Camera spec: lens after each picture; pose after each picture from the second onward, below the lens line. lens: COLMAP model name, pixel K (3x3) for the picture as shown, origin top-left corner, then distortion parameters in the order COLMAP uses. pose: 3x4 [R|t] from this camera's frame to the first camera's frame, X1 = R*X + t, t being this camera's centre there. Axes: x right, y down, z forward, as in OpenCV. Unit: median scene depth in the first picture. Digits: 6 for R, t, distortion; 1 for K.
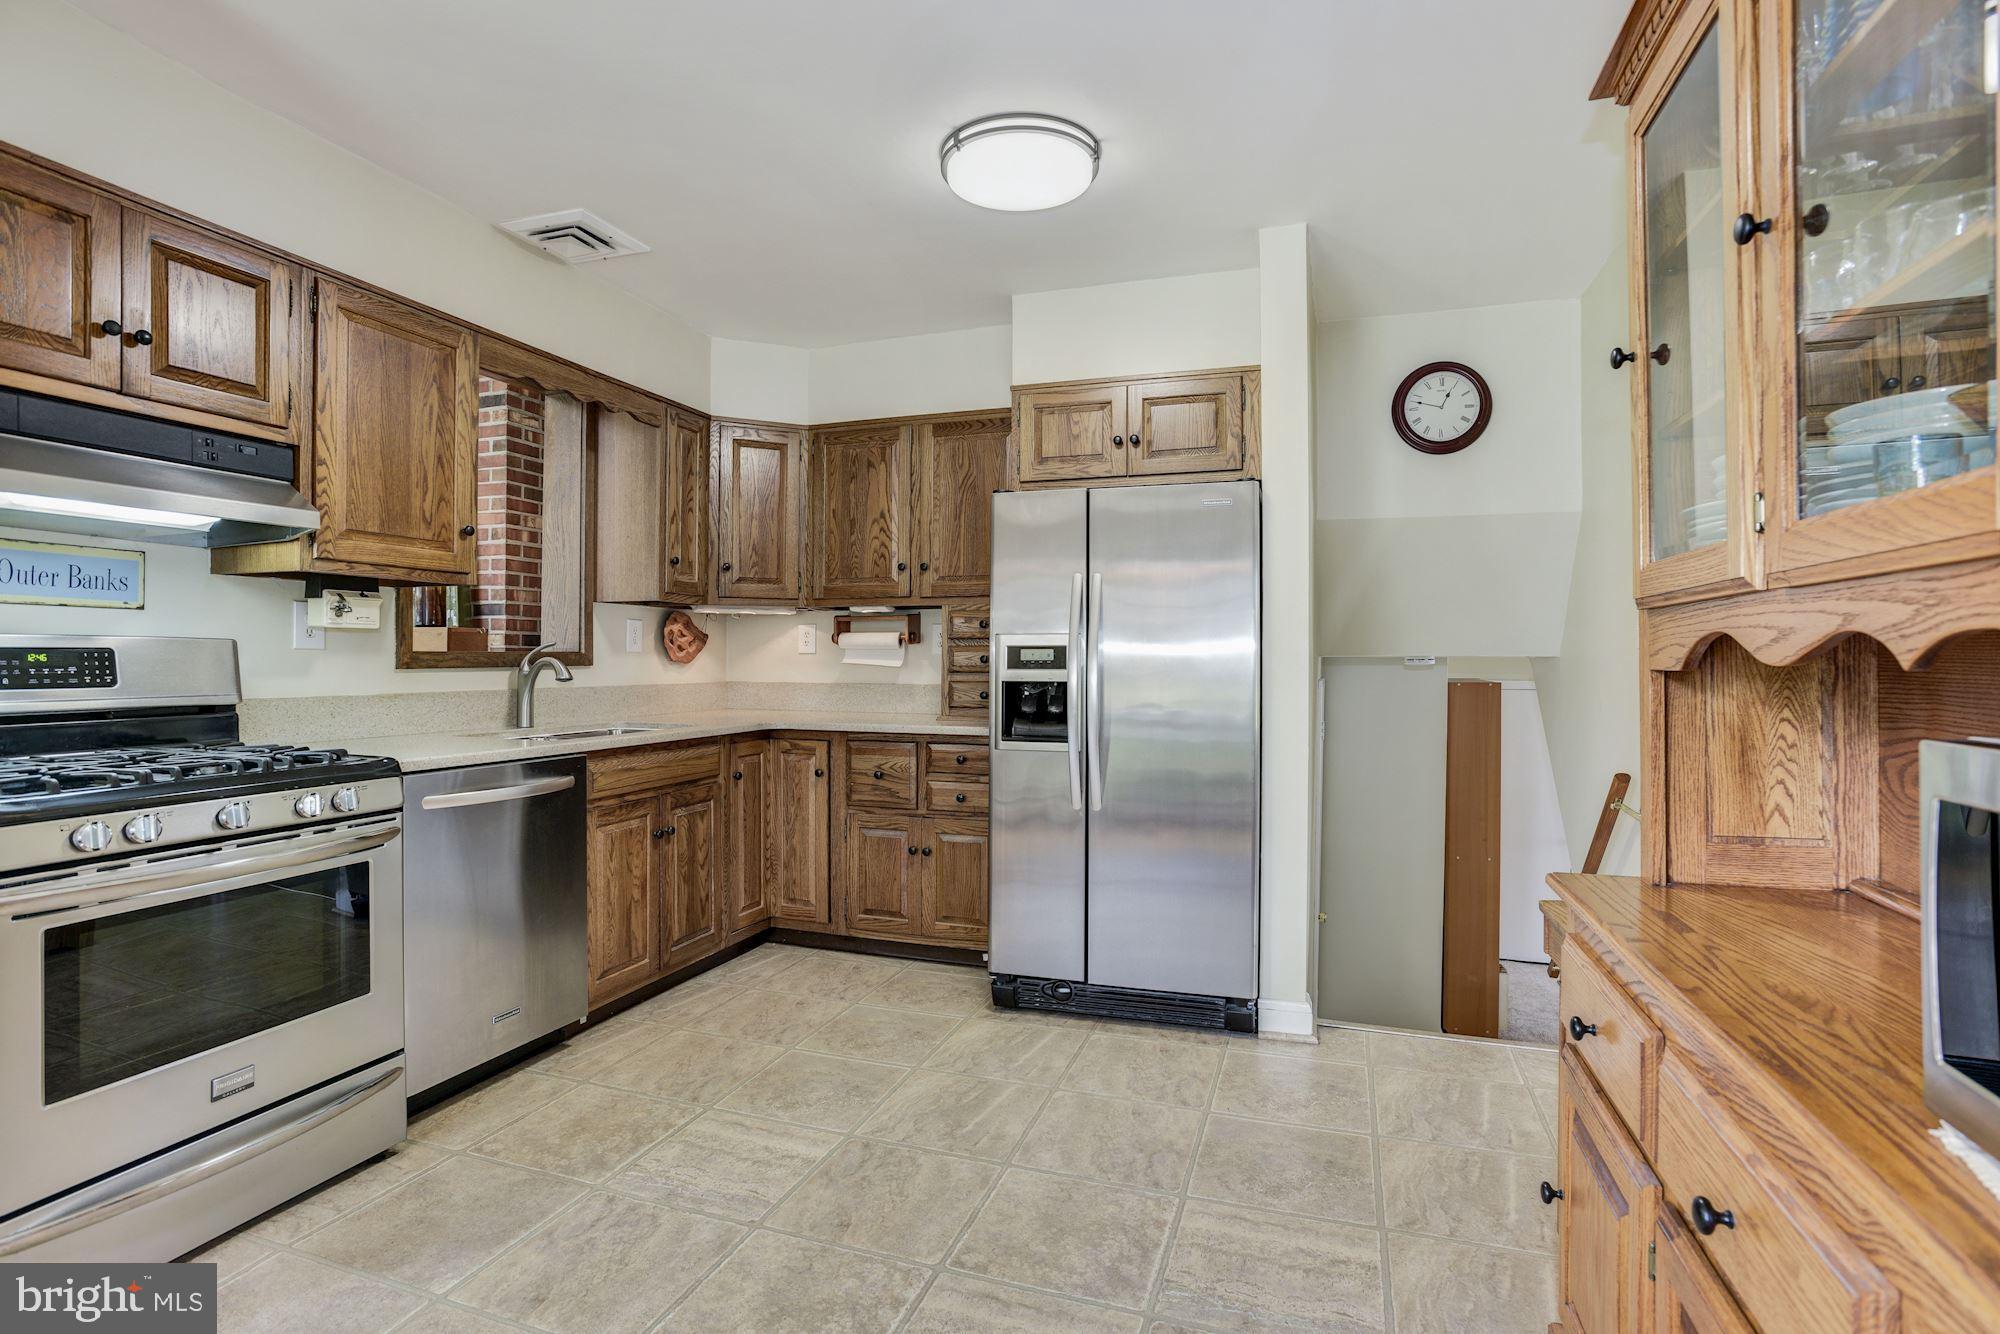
lens RADIAL K [[962.2, 0, 1001.2], [0, 962.2, 661.9], [0, 0, 1]] dist [-0.024137, -0.000612]
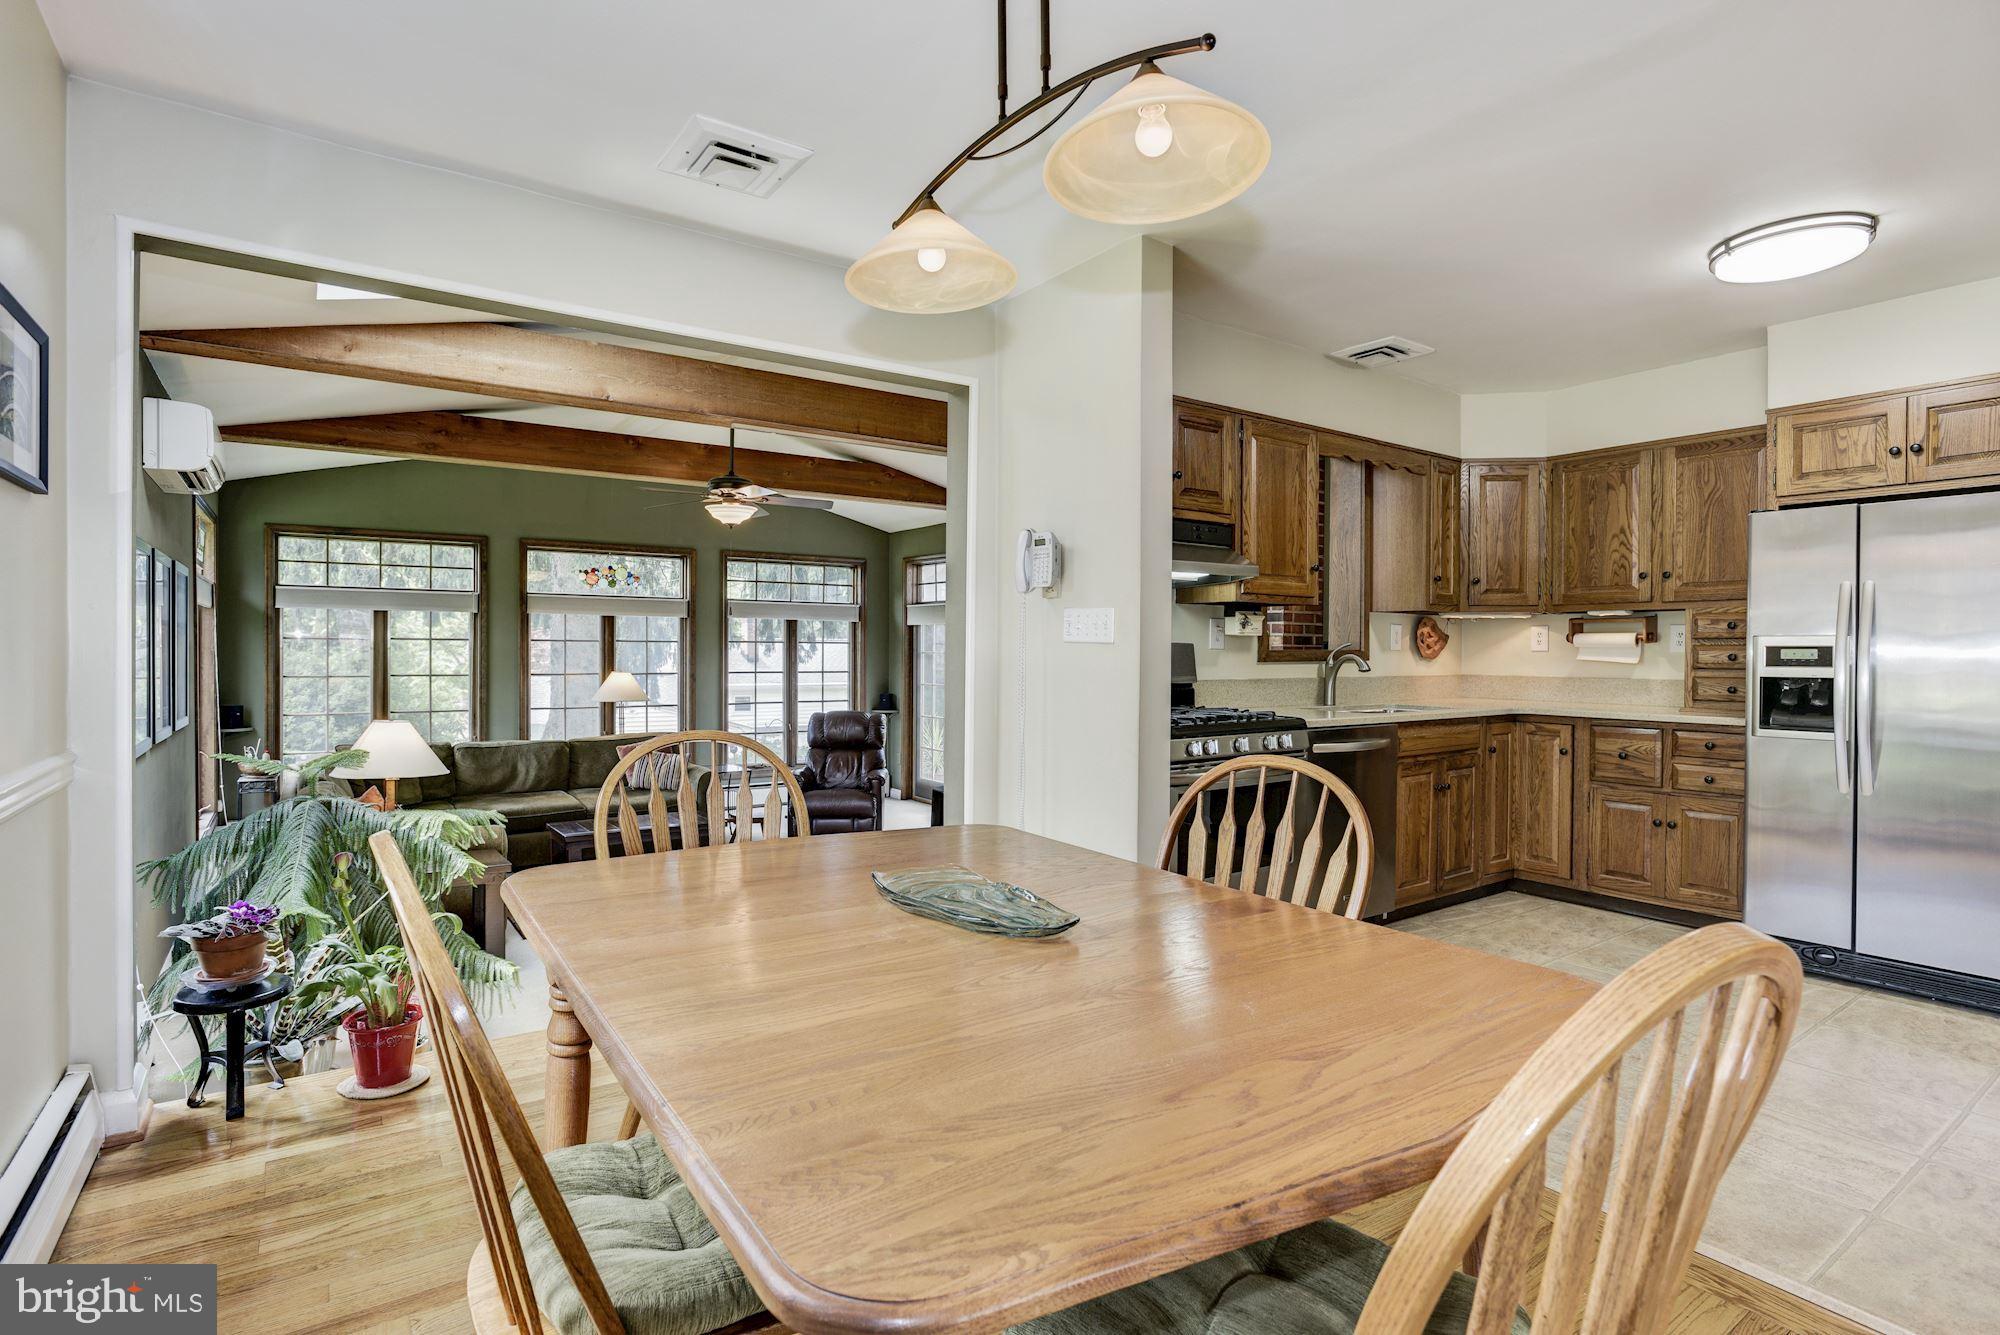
lens RADIAL K [[972.1, 0, 1024.3], [0, 972.1, 657.5], [0, 0, 1]] dist [-0.043581, 0.023603]
pose [[0.816019, 0.005777, -0.577997, -0.047734], [-0.005198, 0.999983, 0.002656, -0.001304], [0.578002, 0.000837, 0.816035, -0.366606]]
